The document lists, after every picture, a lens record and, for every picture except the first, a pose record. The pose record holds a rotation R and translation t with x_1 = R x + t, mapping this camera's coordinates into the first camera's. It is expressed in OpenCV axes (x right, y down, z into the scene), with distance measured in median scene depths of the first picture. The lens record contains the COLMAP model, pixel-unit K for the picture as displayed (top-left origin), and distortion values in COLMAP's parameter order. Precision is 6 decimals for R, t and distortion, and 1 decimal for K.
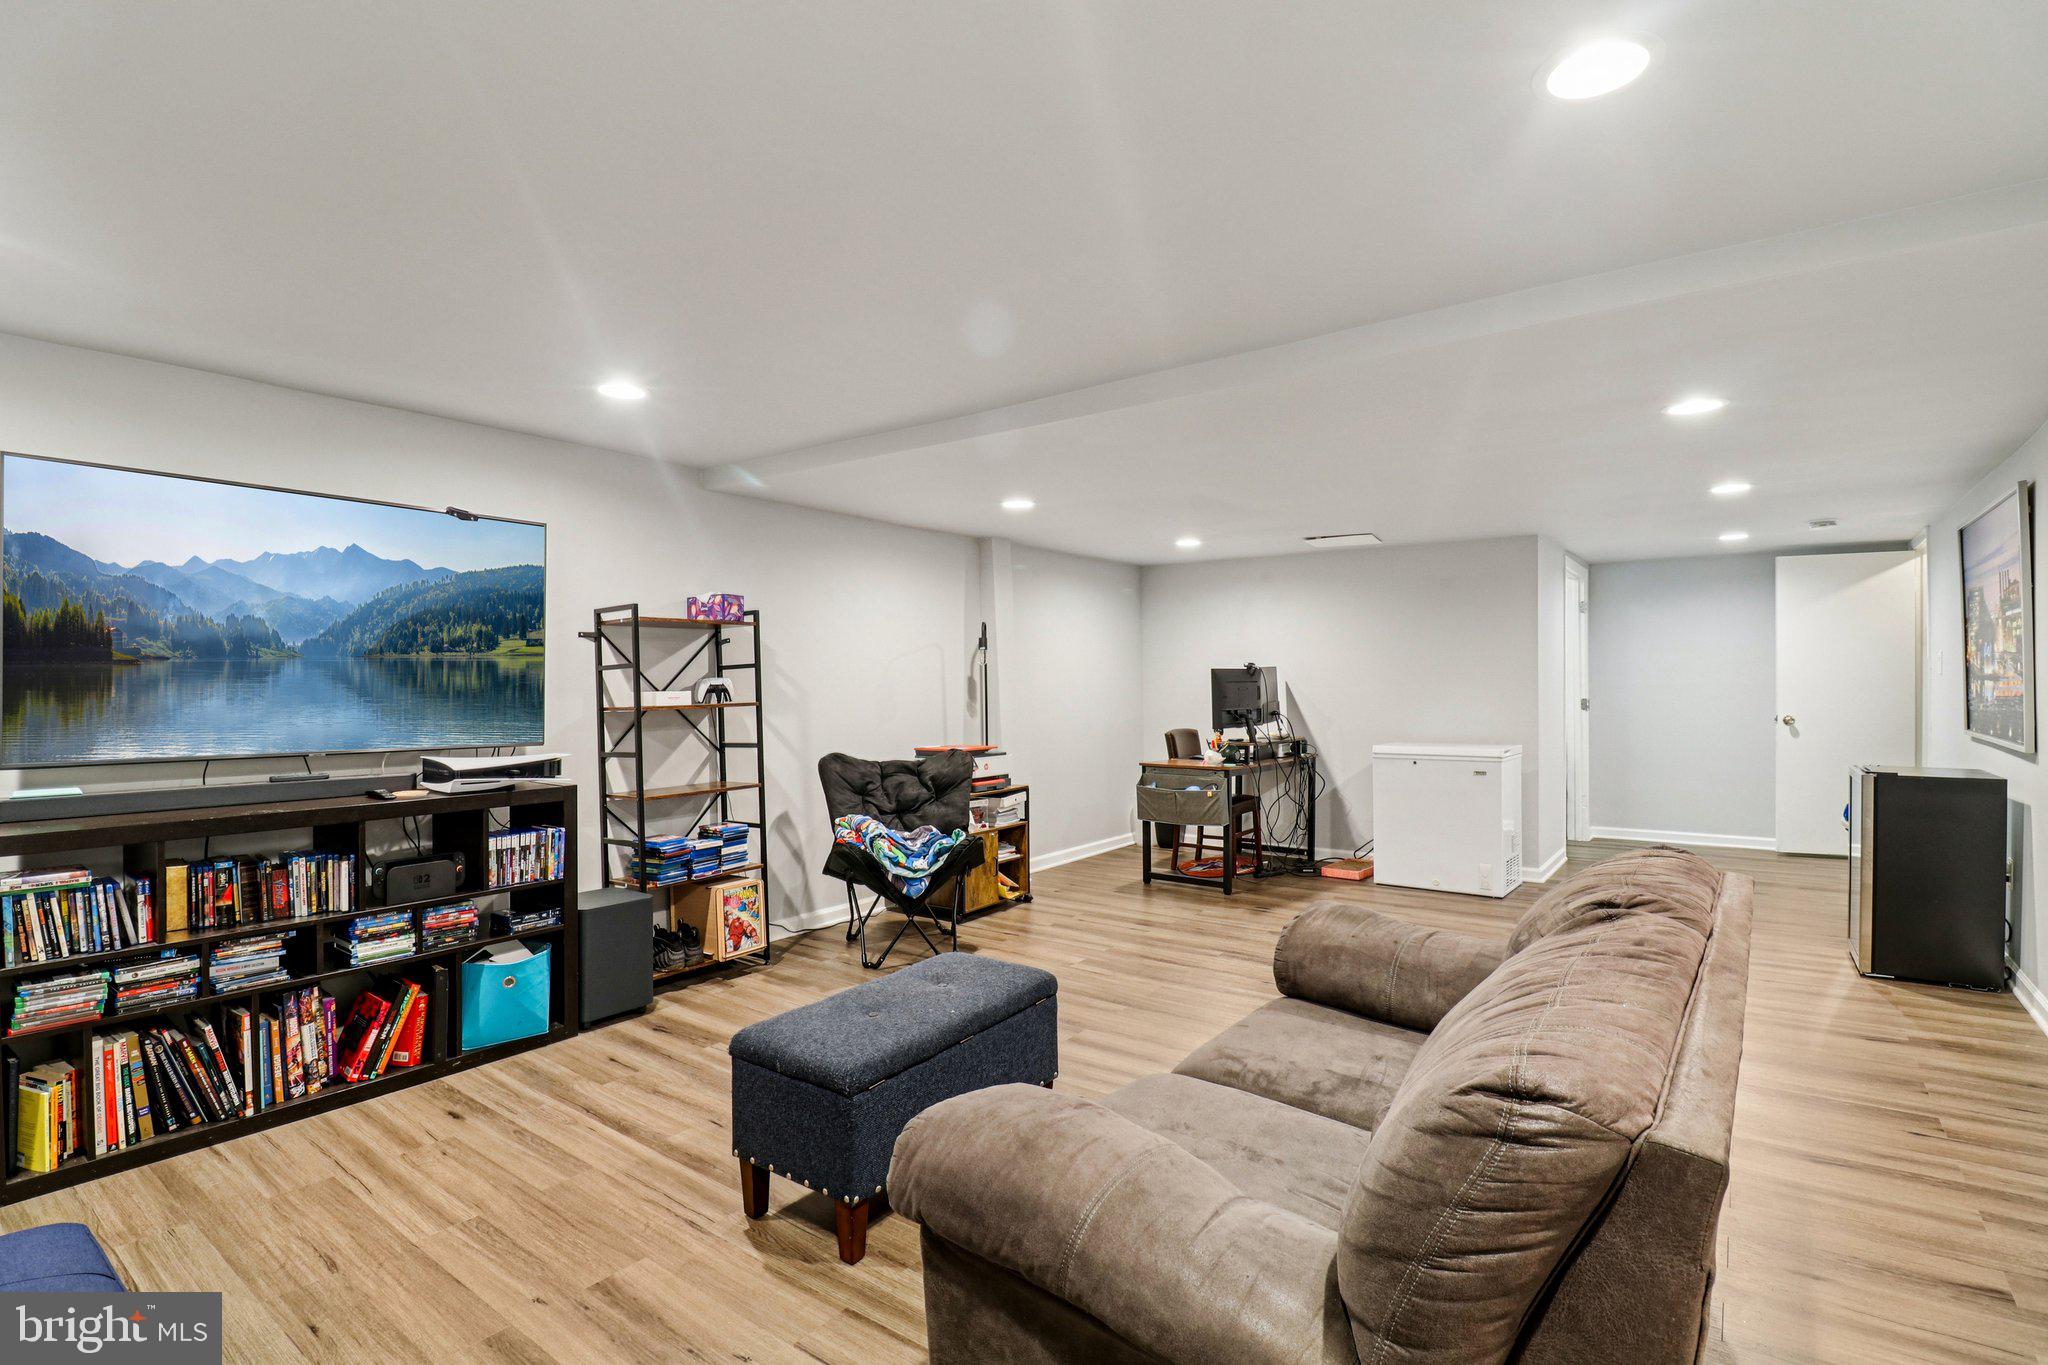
lens RADIAL K [[958.0, 0, 1011.3], [0, 958.0, 655.2], [0, 0, 1]] dist [0.000869, -0.015295]
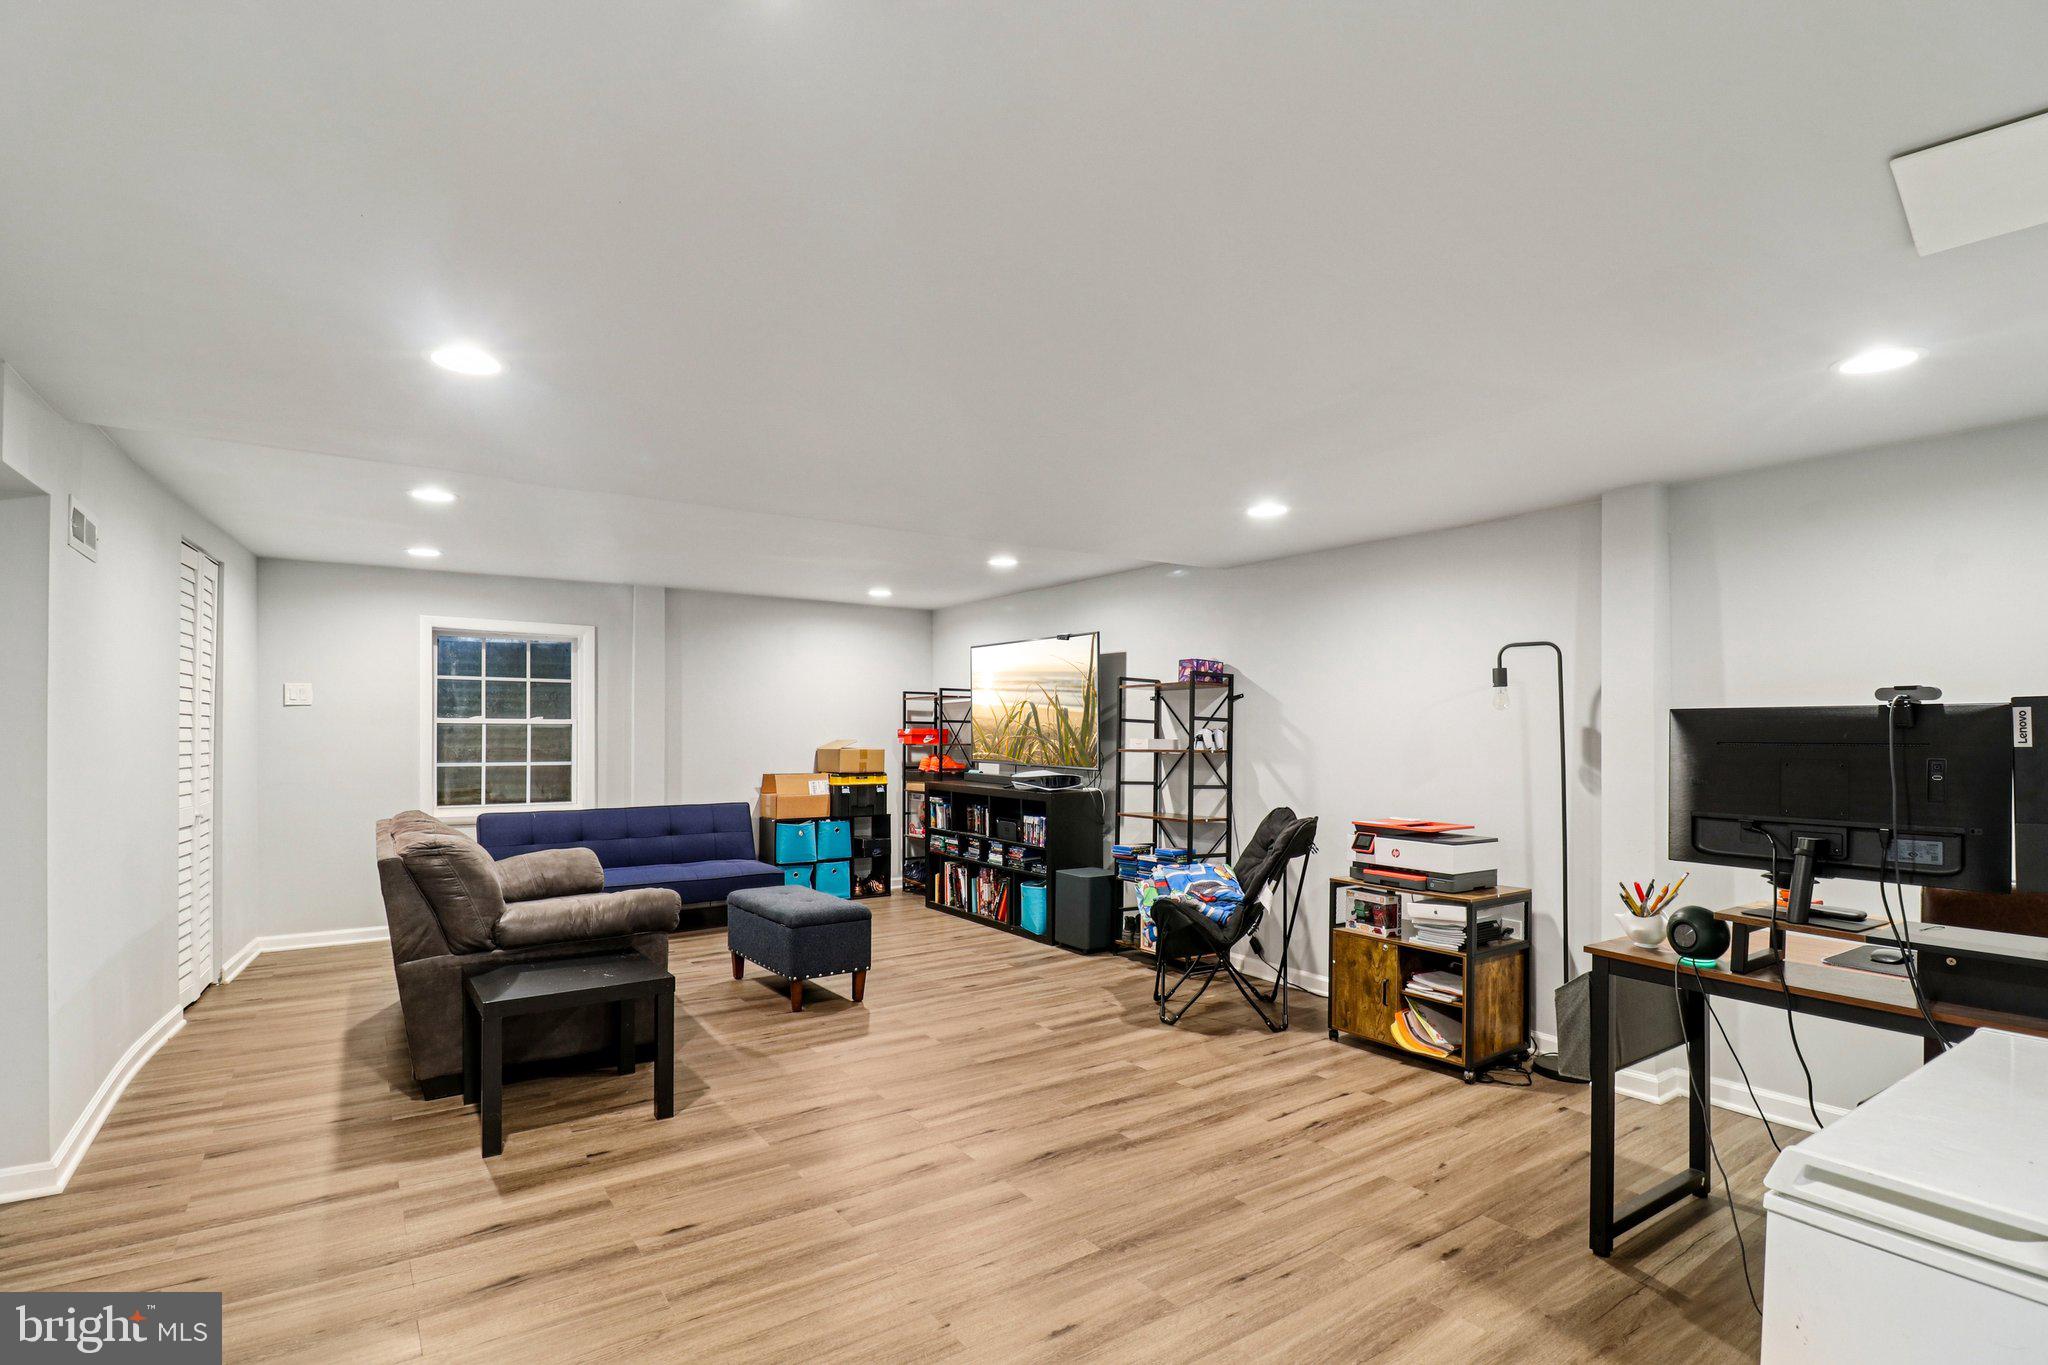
lens RADIAL K [[958.0, 0, 1011.3], [0, 958.0, 655.2], [0, 0, 1]] dist [0.000869, -0.015295]
pose [[-0.316484, -0.068574, -0.946116, 1.329630], [0.029861, 0.996169, -0.082190, 0.035300], [0.948128, -0.054264, -0.313224, 1.683887]]
